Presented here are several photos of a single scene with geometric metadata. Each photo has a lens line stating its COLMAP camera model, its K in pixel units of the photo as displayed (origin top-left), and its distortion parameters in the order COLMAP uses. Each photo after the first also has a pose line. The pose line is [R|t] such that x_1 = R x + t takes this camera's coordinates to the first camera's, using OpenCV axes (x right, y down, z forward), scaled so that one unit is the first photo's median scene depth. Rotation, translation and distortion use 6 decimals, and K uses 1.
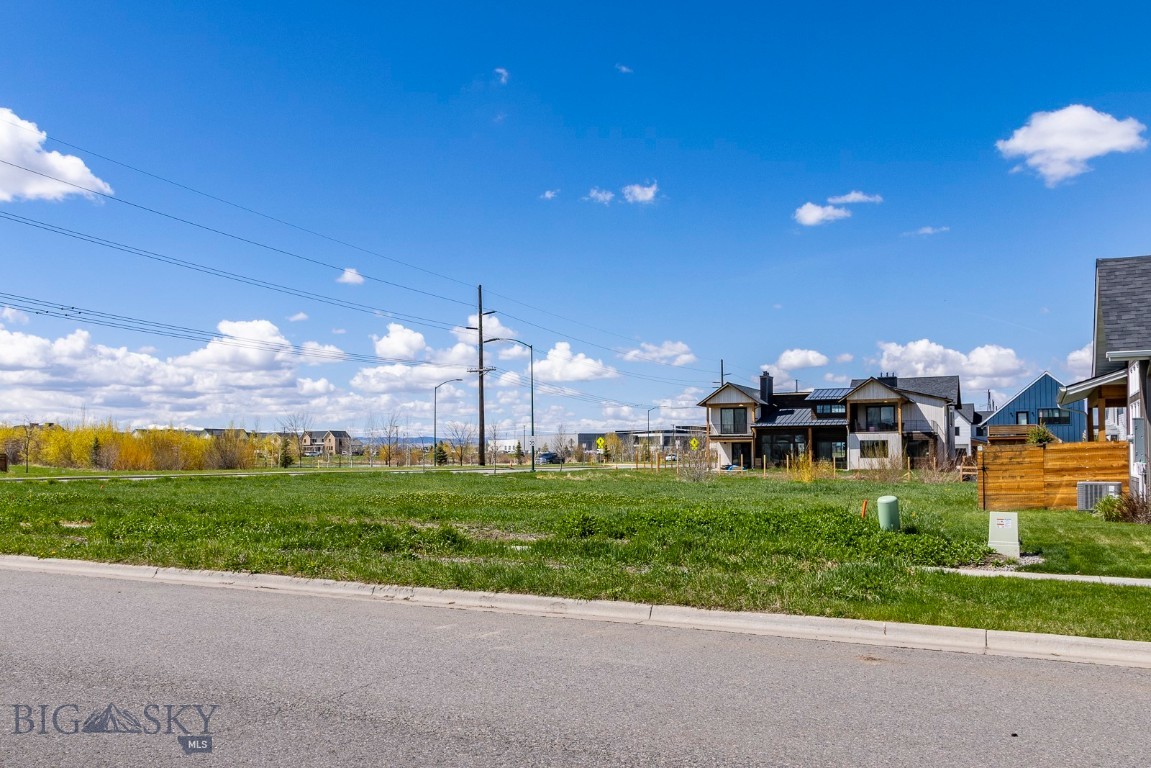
lens RADIAL K [[878.4, 0, 571.3], [0, 878.4, 395.9], [0, 0, 1]] dist [0.000314, -0.008197]
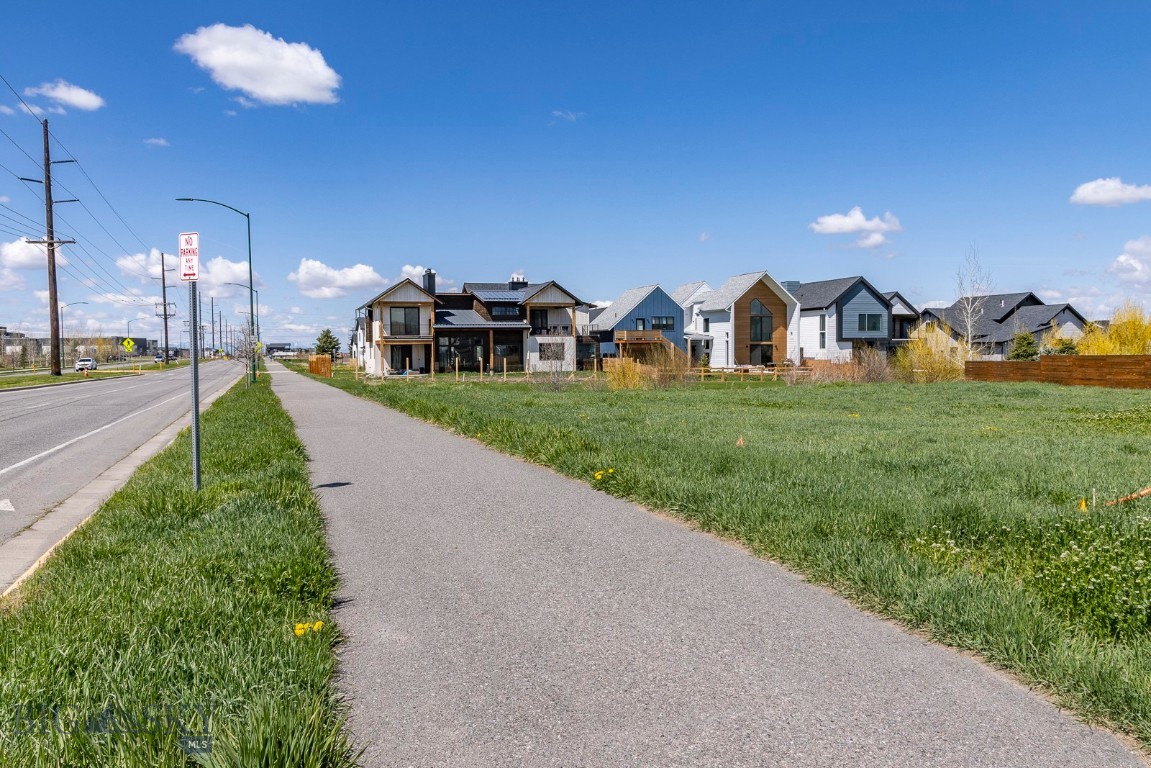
lens RADIAL K [[878.4, 0, 571.3], [0, 878.4, 395.9], [0, 0, 1]] dist [0.000314, -0.008197]
pose [[0.751418, -0.032338, 0.659034, -0.298710], [-0.036770, 0.995194, 0.090758, 0.017259], [-0.658802, -0.092430, 0.746617, 0.207522]]
